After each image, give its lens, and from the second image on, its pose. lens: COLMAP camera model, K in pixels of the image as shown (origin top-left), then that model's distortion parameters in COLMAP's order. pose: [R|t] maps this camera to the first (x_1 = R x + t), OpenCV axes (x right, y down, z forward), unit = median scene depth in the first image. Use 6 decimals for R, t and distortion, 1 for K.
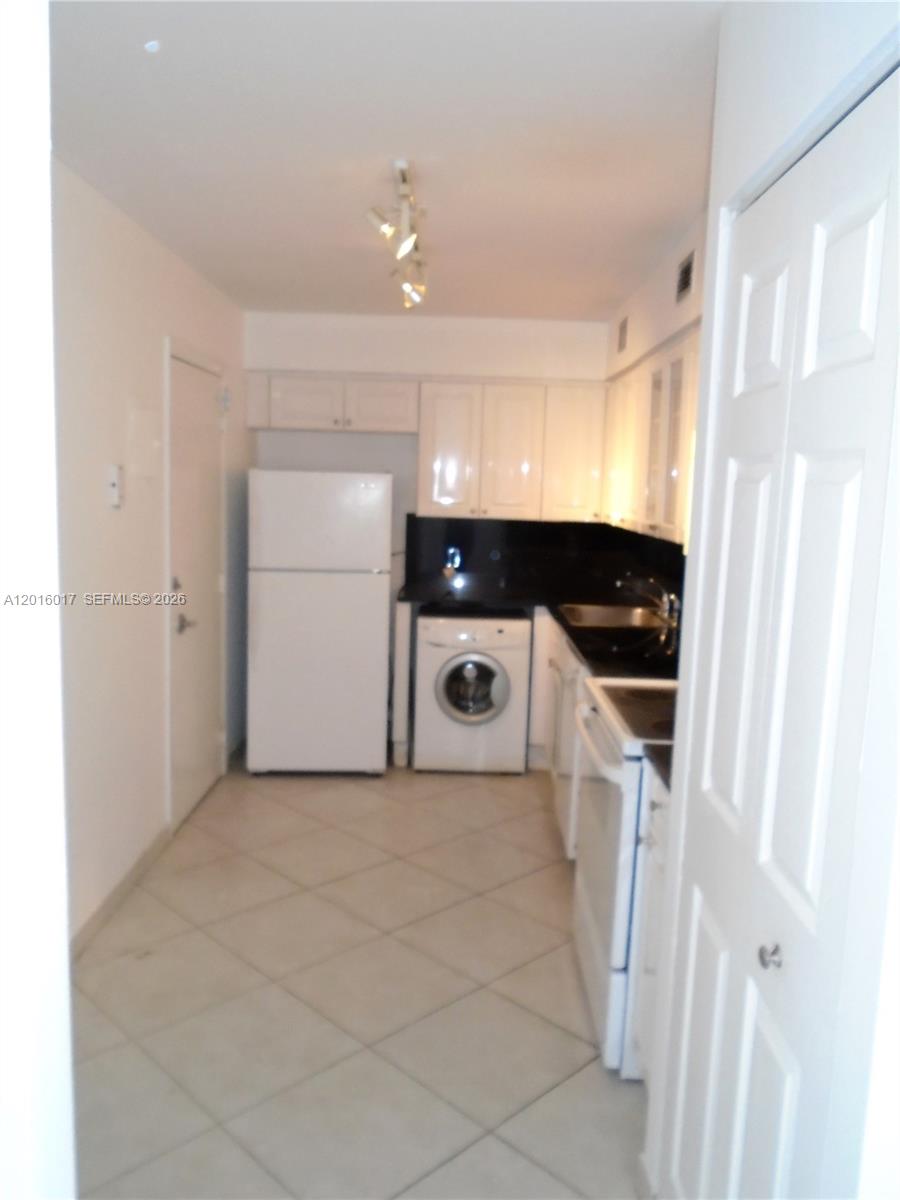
lens RADIAL K [[921.1, 0, 450.0], [0, 921.1, 600.0], [0, 0, 1]] dist [0.002161, -0.004710]
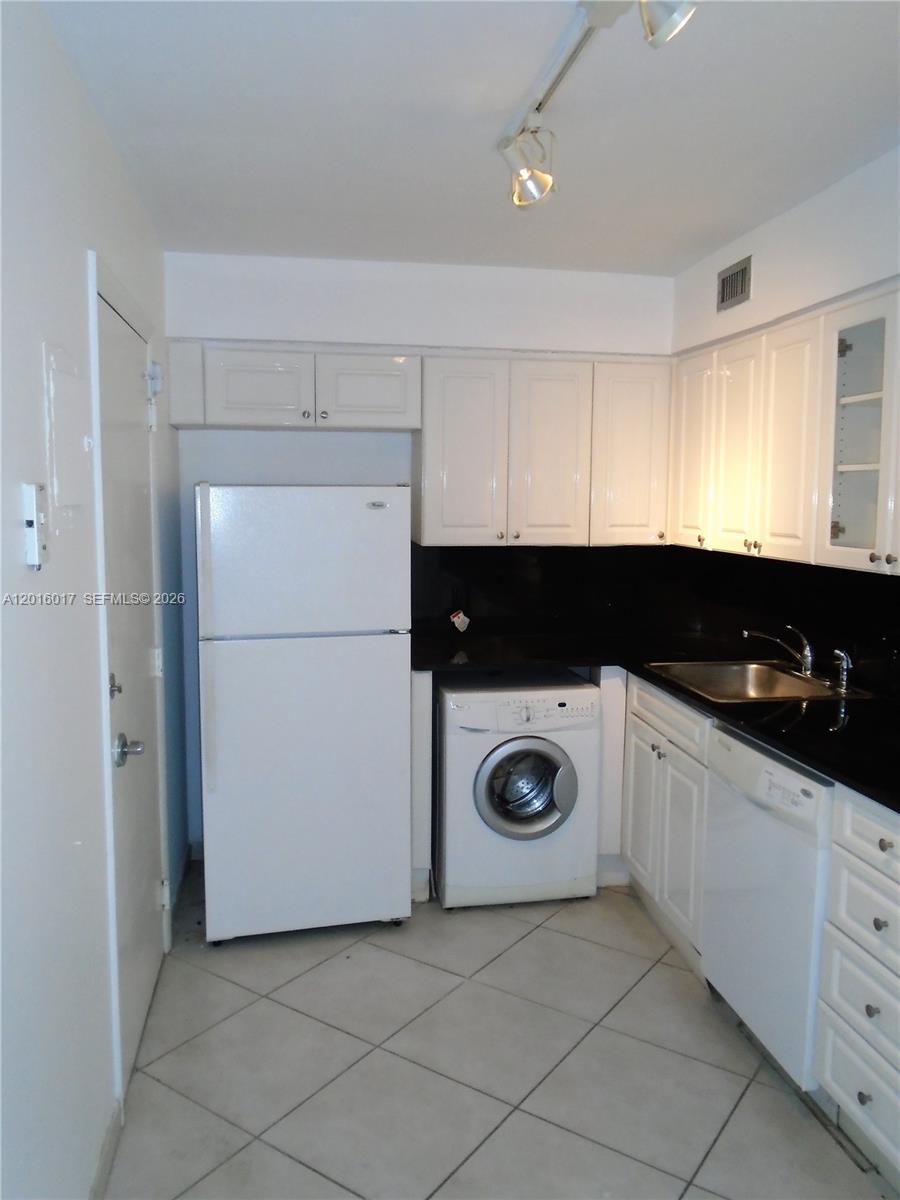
lens RADIAL K [[931.8, 0, 450.0], [0, 931.8, 600.0], [0, 0, 1]] dist [-0.008389, 0.007866]
pose [[0.984054, -0.045491, 0.171955, -0.148699], [0.047653, 0.998828, -0.008465, -0.044340], [-0.171369, 0.016524, 0.985068, 0.303284]]
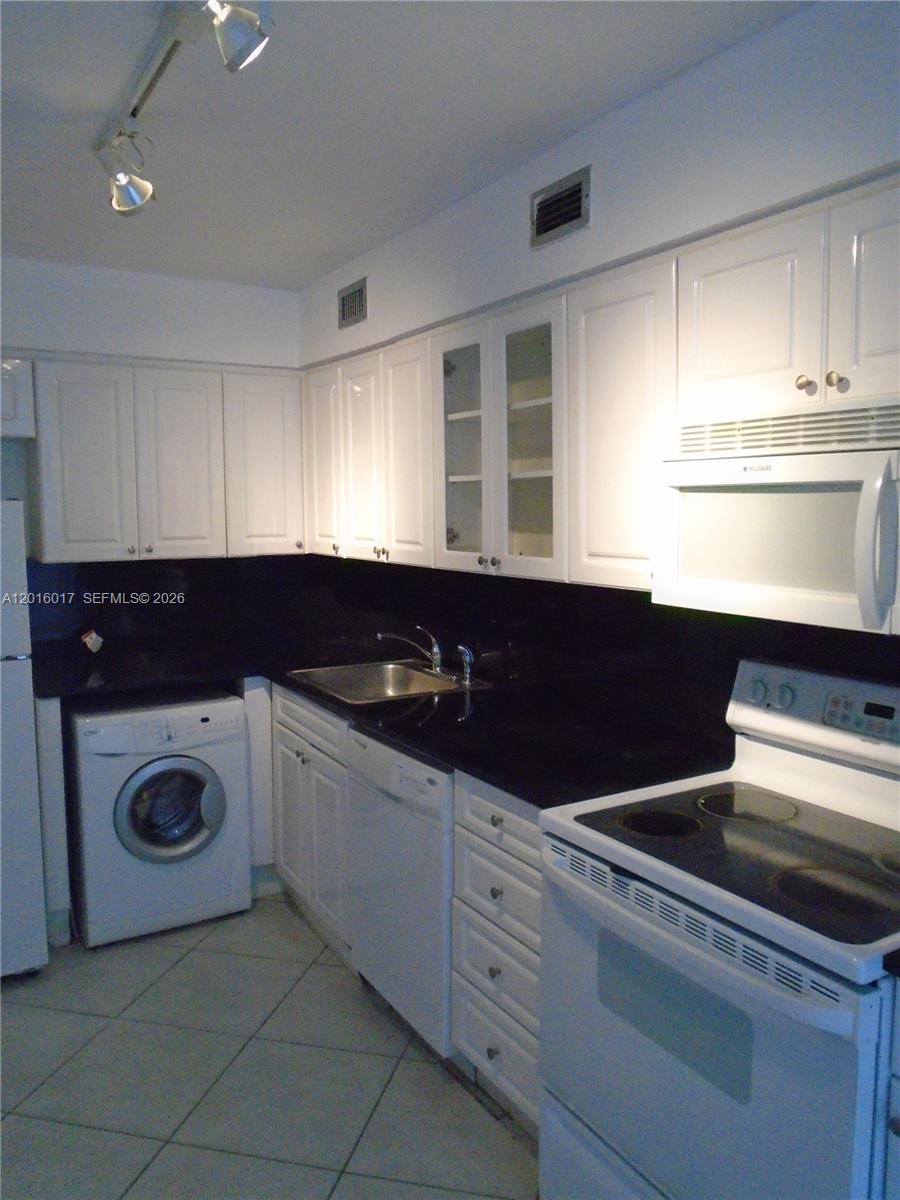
lens RADIAL K [[931.8, 0, 450.0], [0, 931.8, 600.0], [0, 0, 1]] dist [-0.008389, 0.007866]
pose [[0.857362, -0.090526, 0.506691, -0.134257], [0.099464, 0.994996, 0.009466, -0.044263], [-0.505012, 0.042282, 0.862076, 0.291870]]
